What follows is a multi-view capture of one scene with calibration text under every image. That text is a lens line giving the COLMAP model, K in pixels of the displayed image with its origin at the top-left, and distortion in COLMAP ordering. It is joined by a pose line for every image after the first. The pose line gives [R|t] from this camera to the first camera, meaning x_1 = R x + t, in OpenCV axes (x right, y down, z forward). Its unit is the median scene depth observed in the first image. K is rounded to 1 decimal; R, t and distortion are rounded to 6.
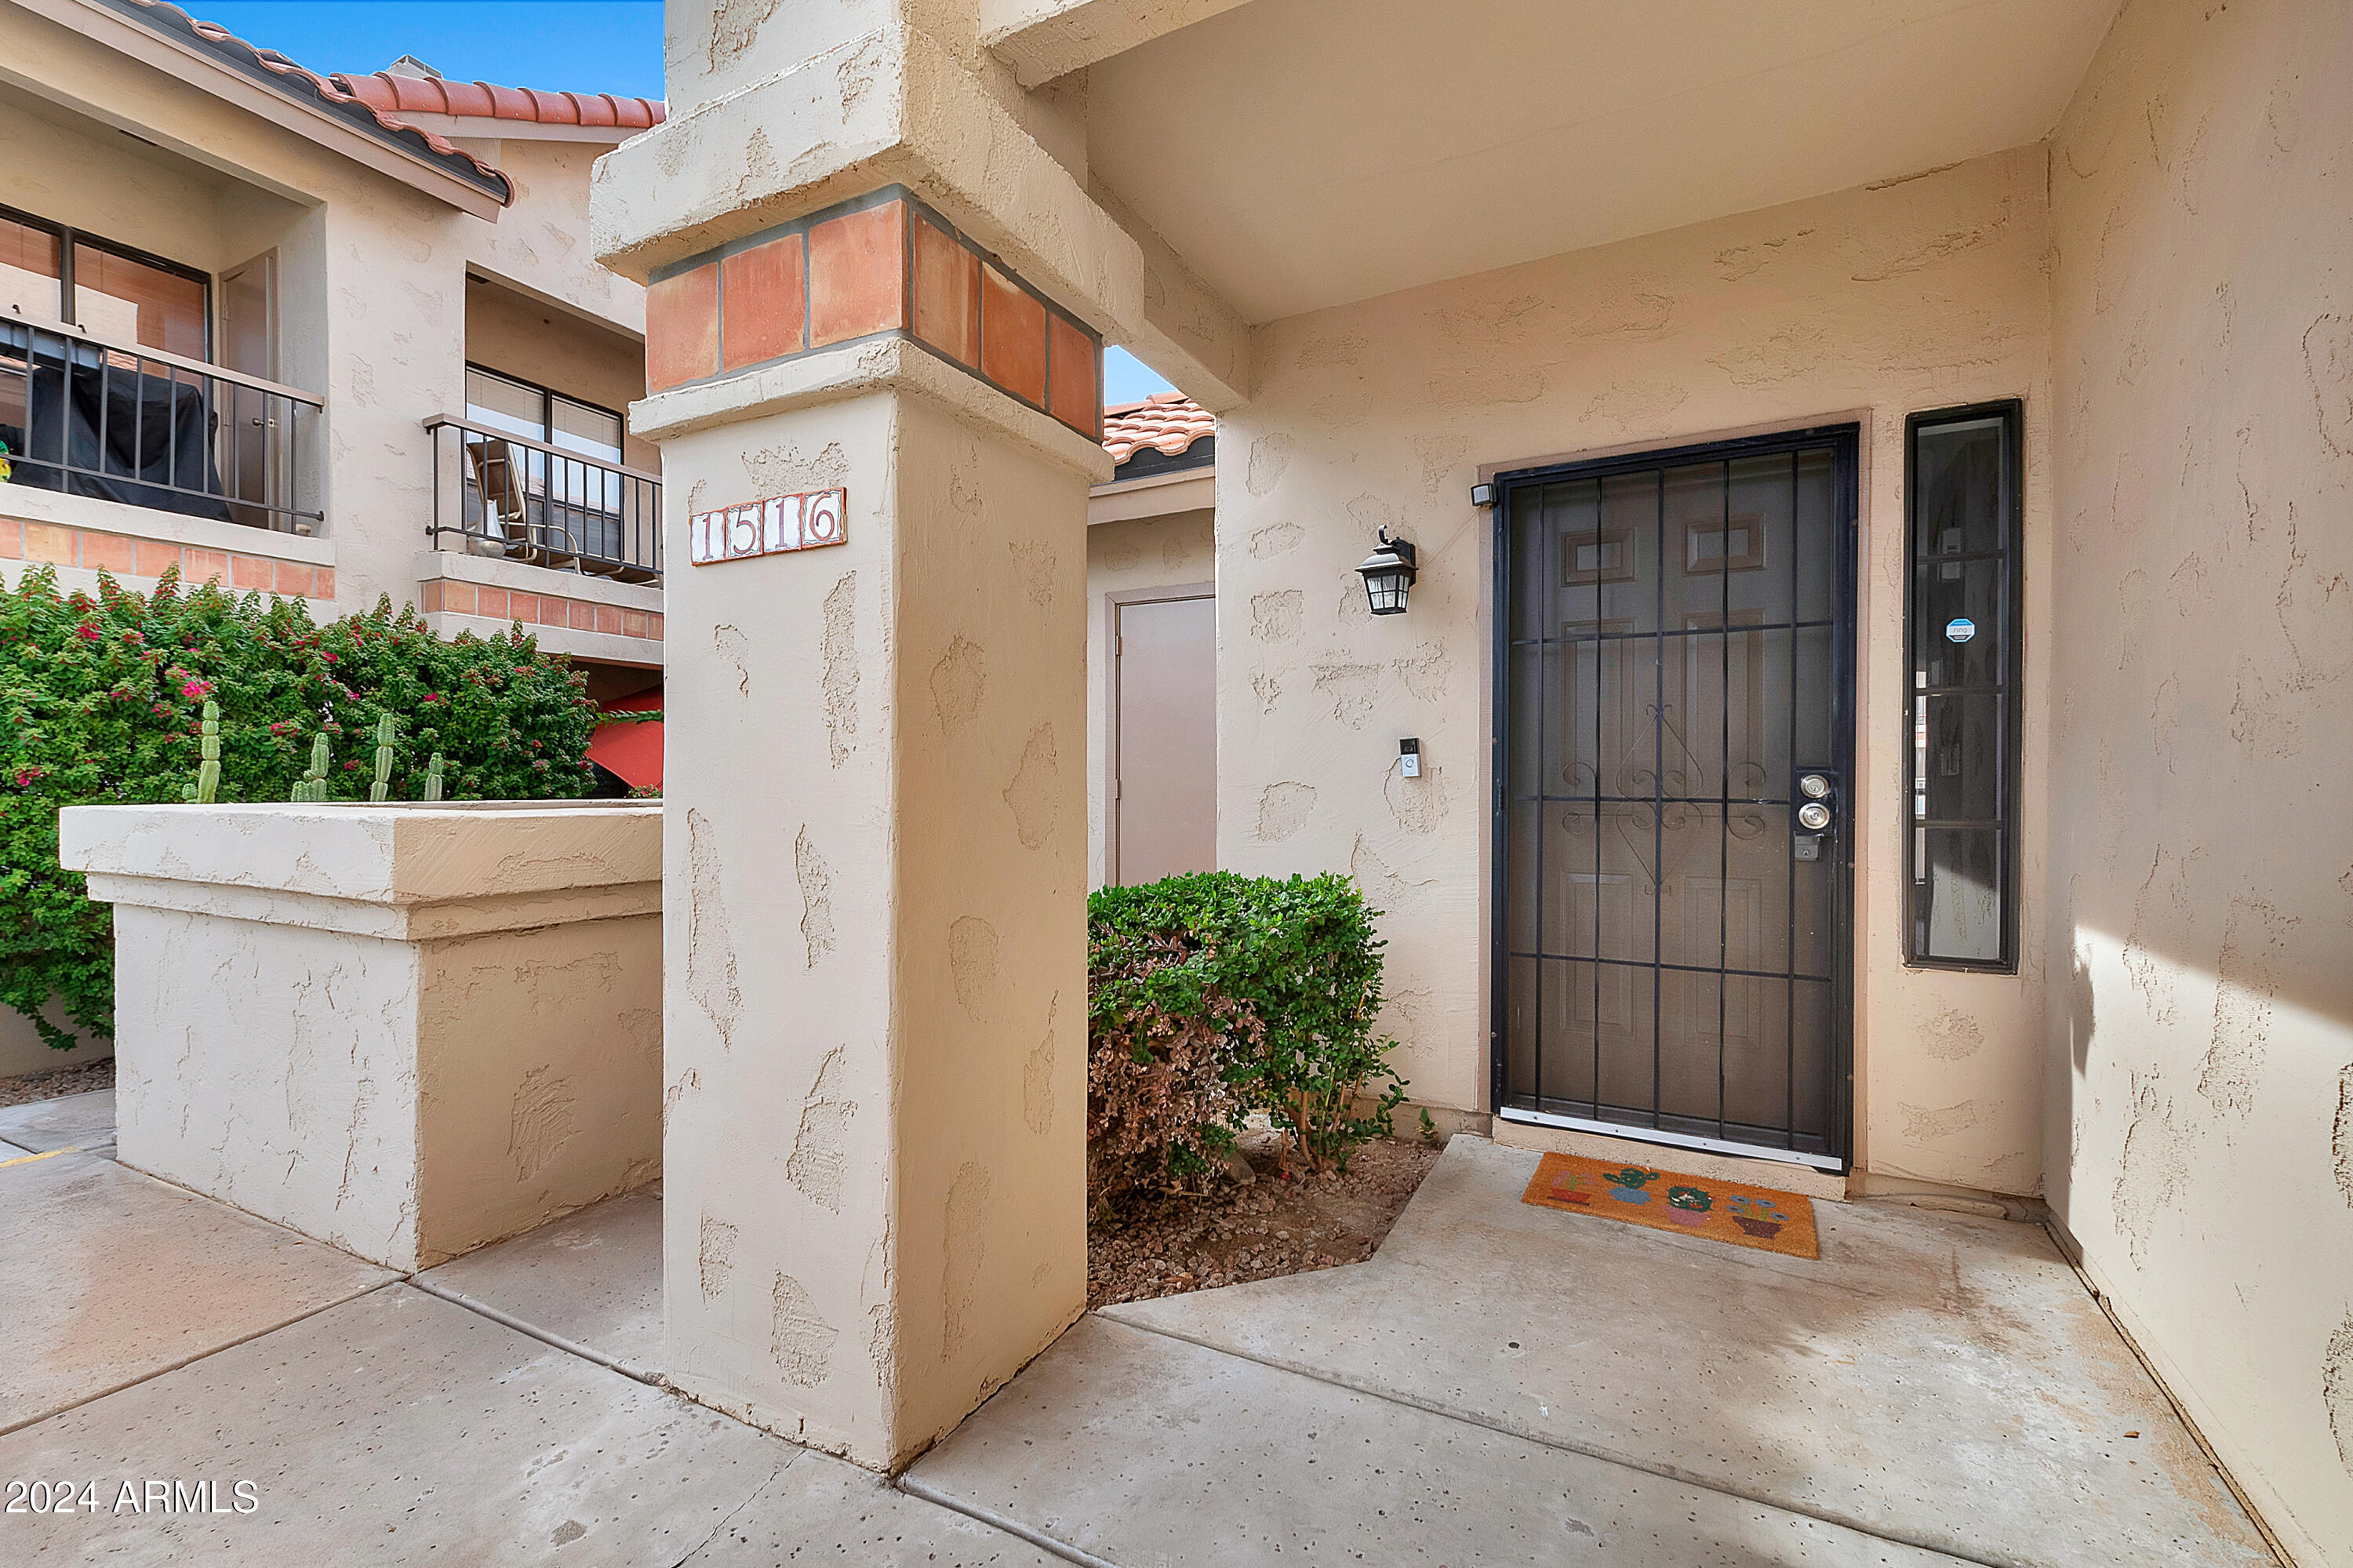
lens RADIAL K [[1032.2, 0, 1177.6], [0, 1032.2, 780.5], [0, 0, 1]] dist [-0.000635, -0.000047]
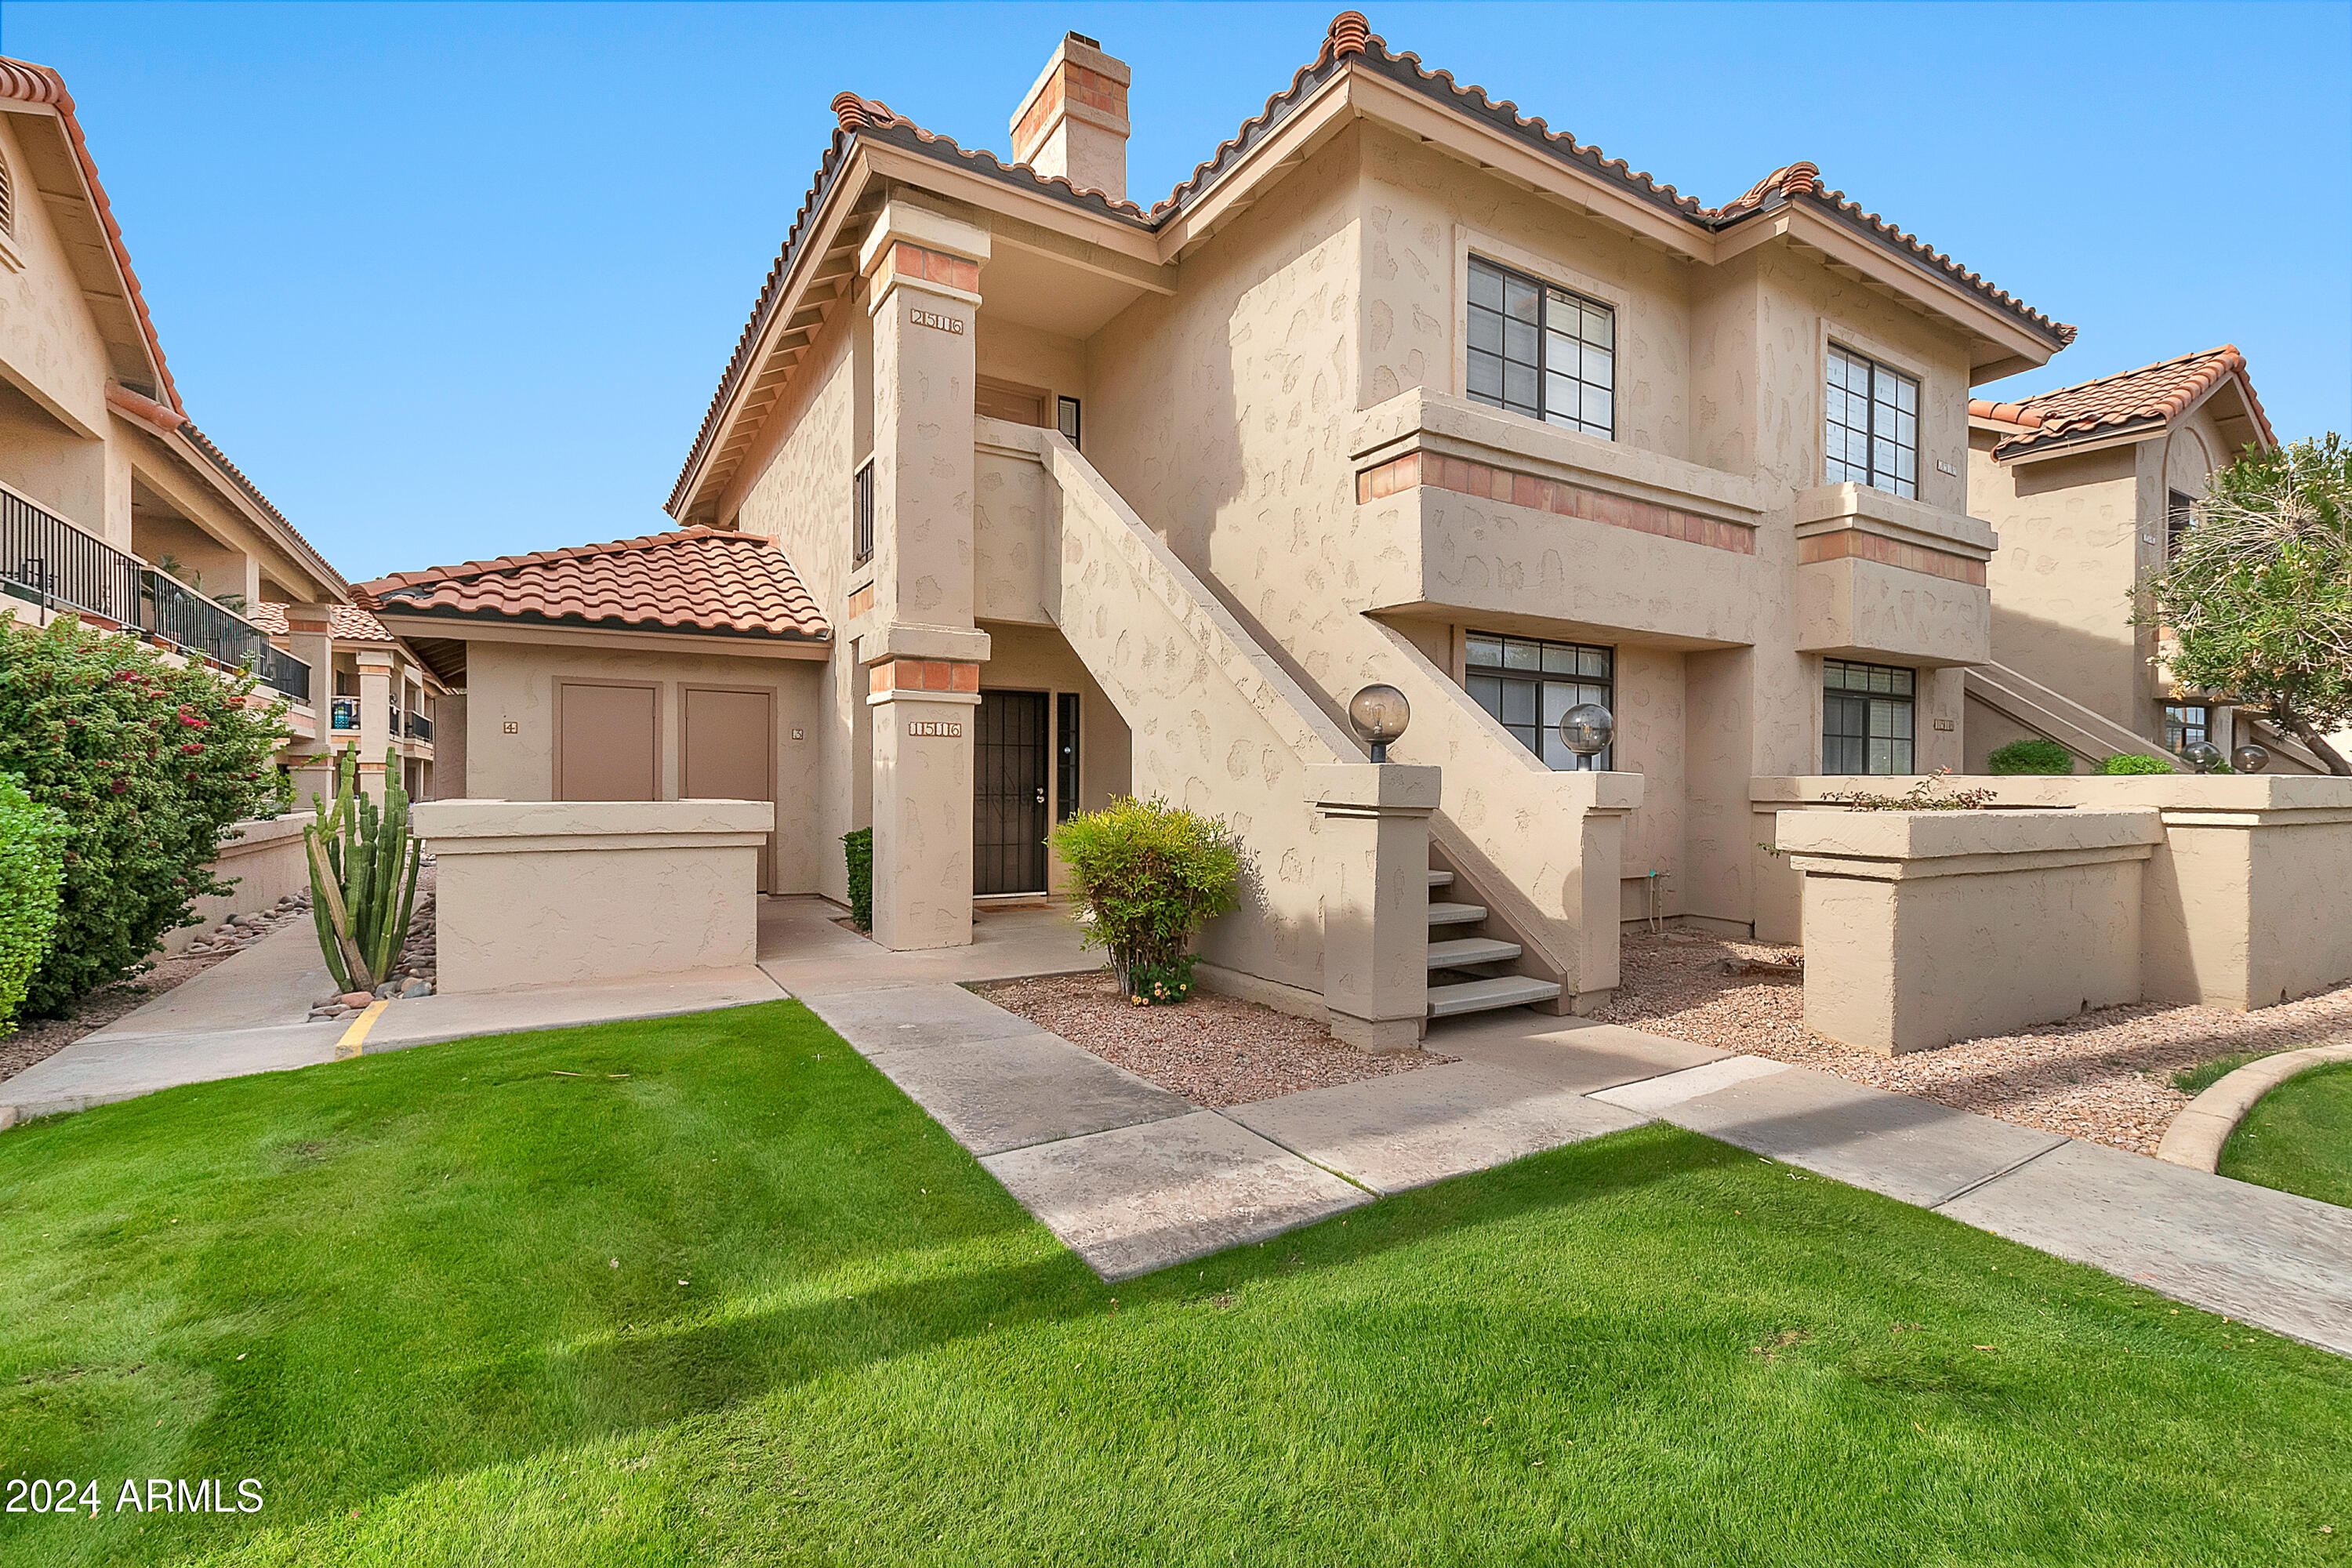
lens RADIAL K [[1031.7, 0, 1177.0], [0, 1031.7, 789.7], [0, 0, 1]] dist [-0.000635, -0.000047]
pose [[0.516888, -0.001621, 0.856051, -2.275767], [0.004792, 0.999988, -0.001000, 0.008187], [-0.856039, 0.004619, 0.516890, -1.311901]]
